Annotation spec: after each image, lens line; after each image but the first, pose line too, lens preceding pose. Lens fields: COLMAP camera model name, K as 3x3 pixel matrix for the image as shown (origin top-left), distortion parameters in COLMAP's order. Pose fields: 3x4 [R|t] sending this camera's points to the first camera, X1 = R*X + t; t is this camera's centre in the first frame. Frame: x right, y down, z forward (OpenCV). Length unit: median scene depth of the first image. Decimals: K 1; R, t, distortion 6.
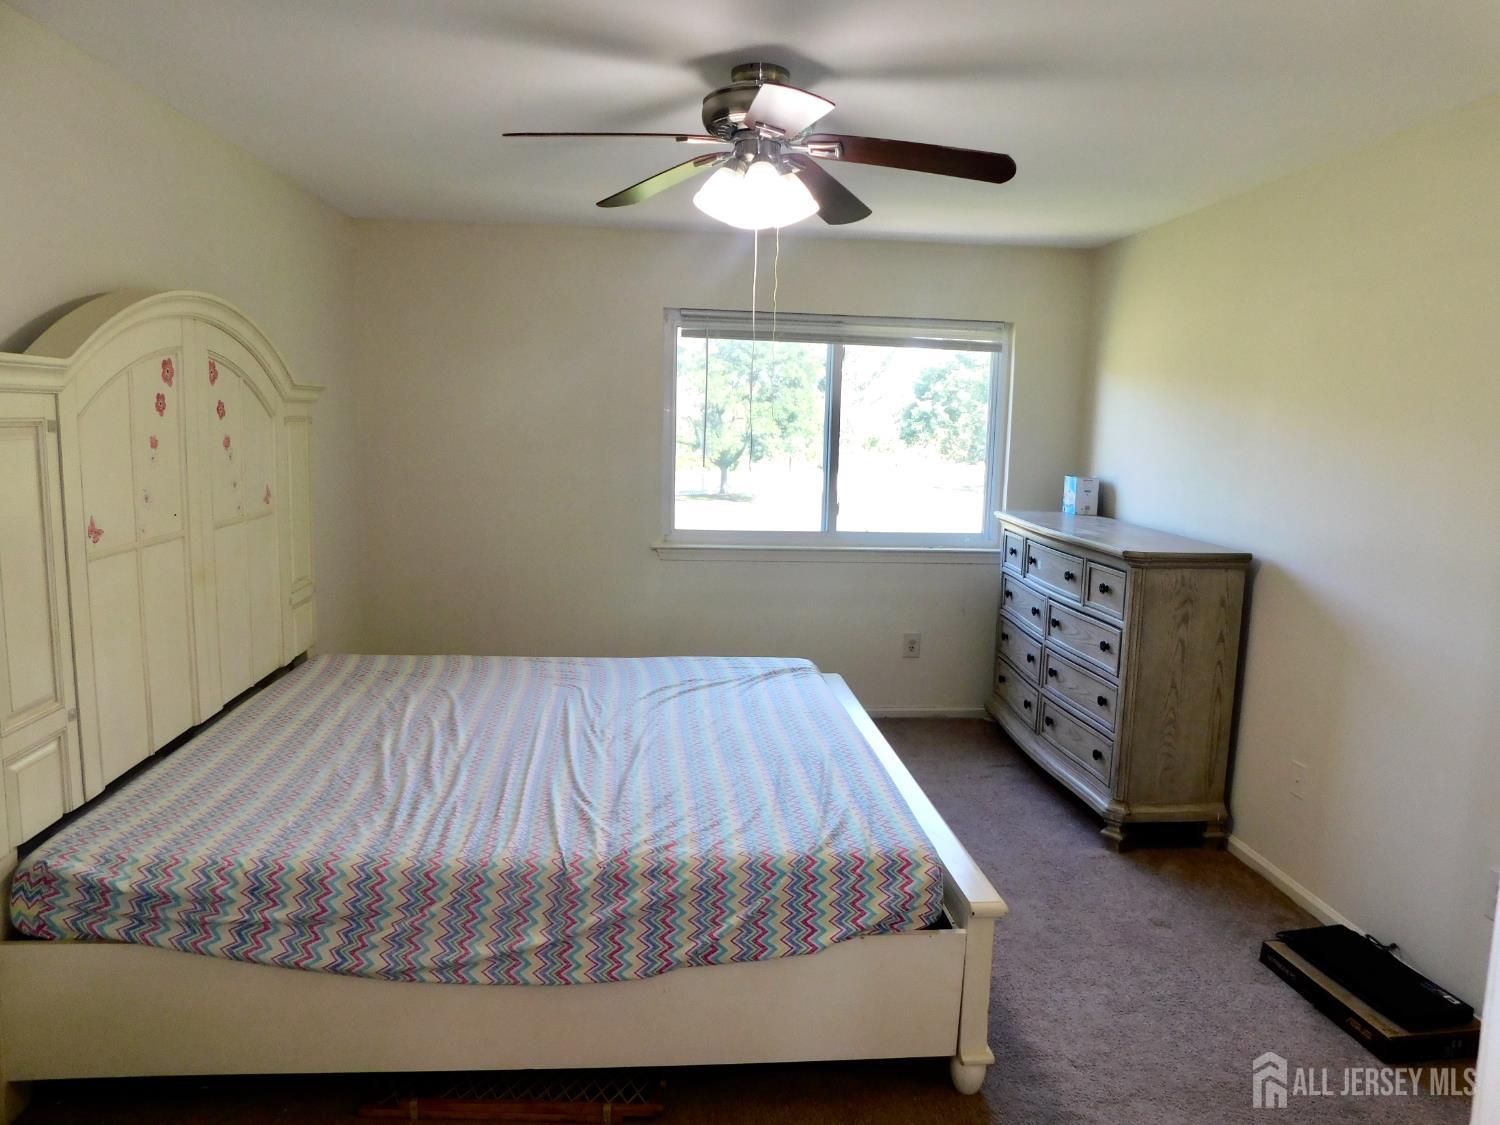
lens RADIAL K [[997.0, 0, 750.0], [0, 997.0, 562.5], [0, 0, 1]] dist [-0.069612, 0.053727]
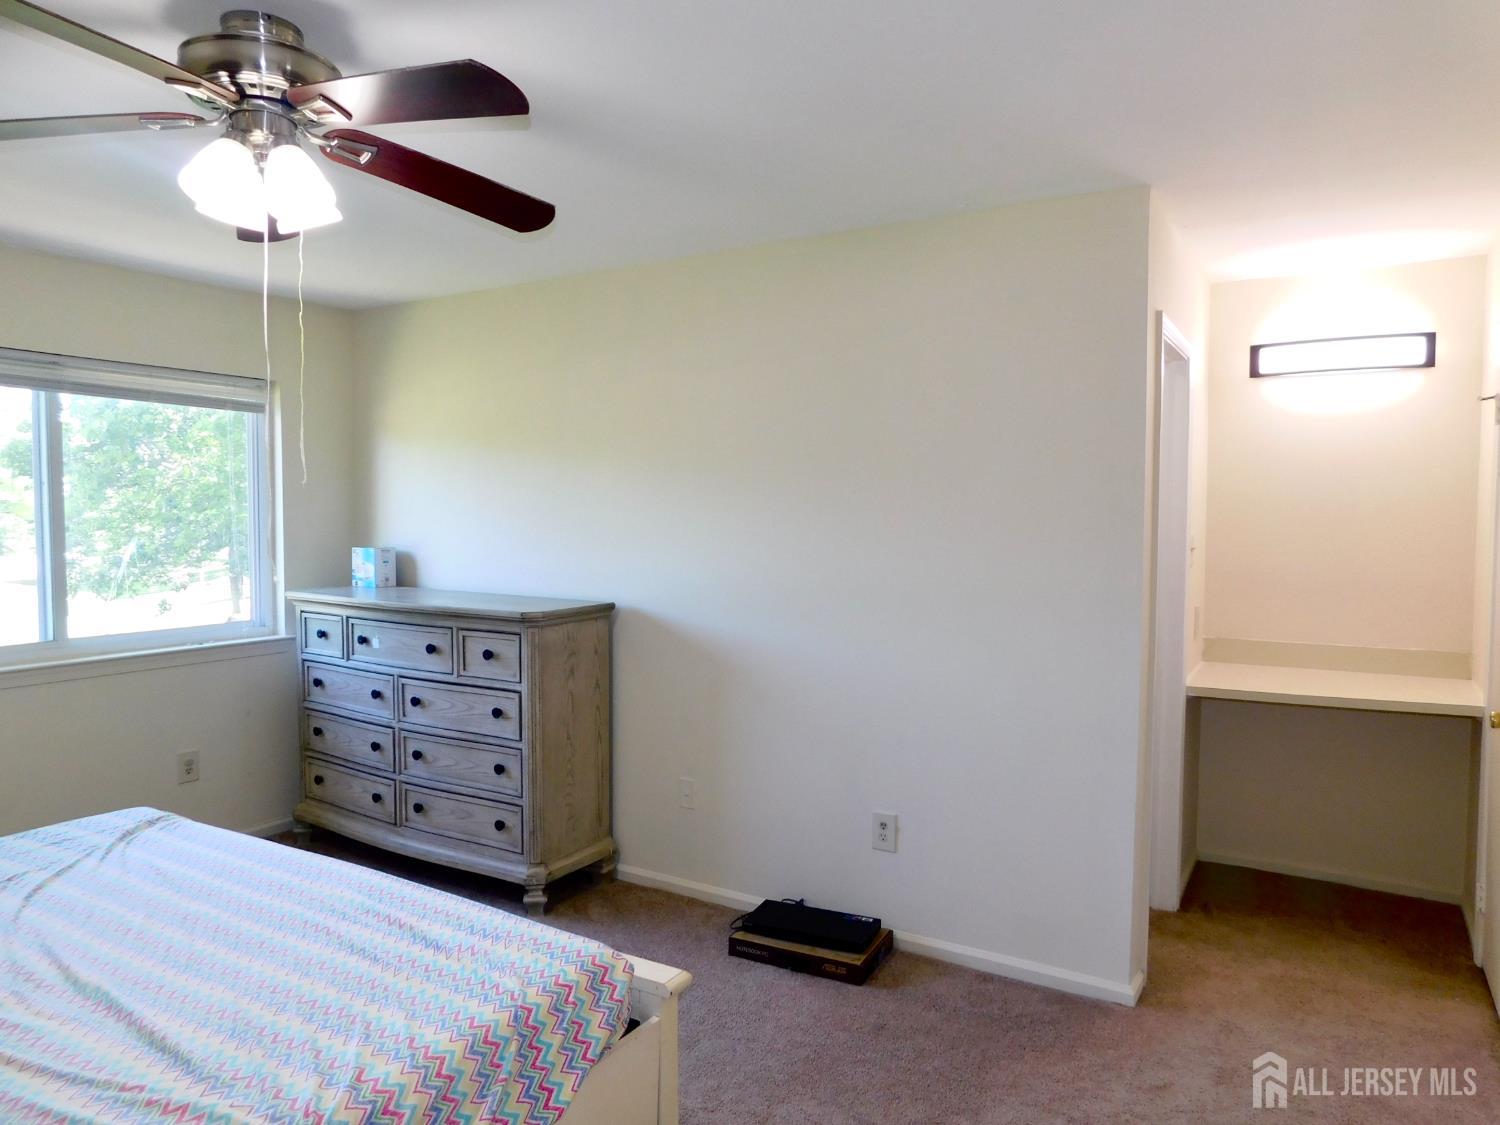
lens RADIAL K [[997.0, 0, 750.0], [0, 997.0, 562.5], [0, 0, 1]] dist [-0.069612, 0.053727]
pose [[0.588066, -0.064686, 0.806222, -0.286622], [0.126189, 0.991928, -0.012458, -0.020062], [-0.798908, 0.109063, 0.591482, 0.207690]]
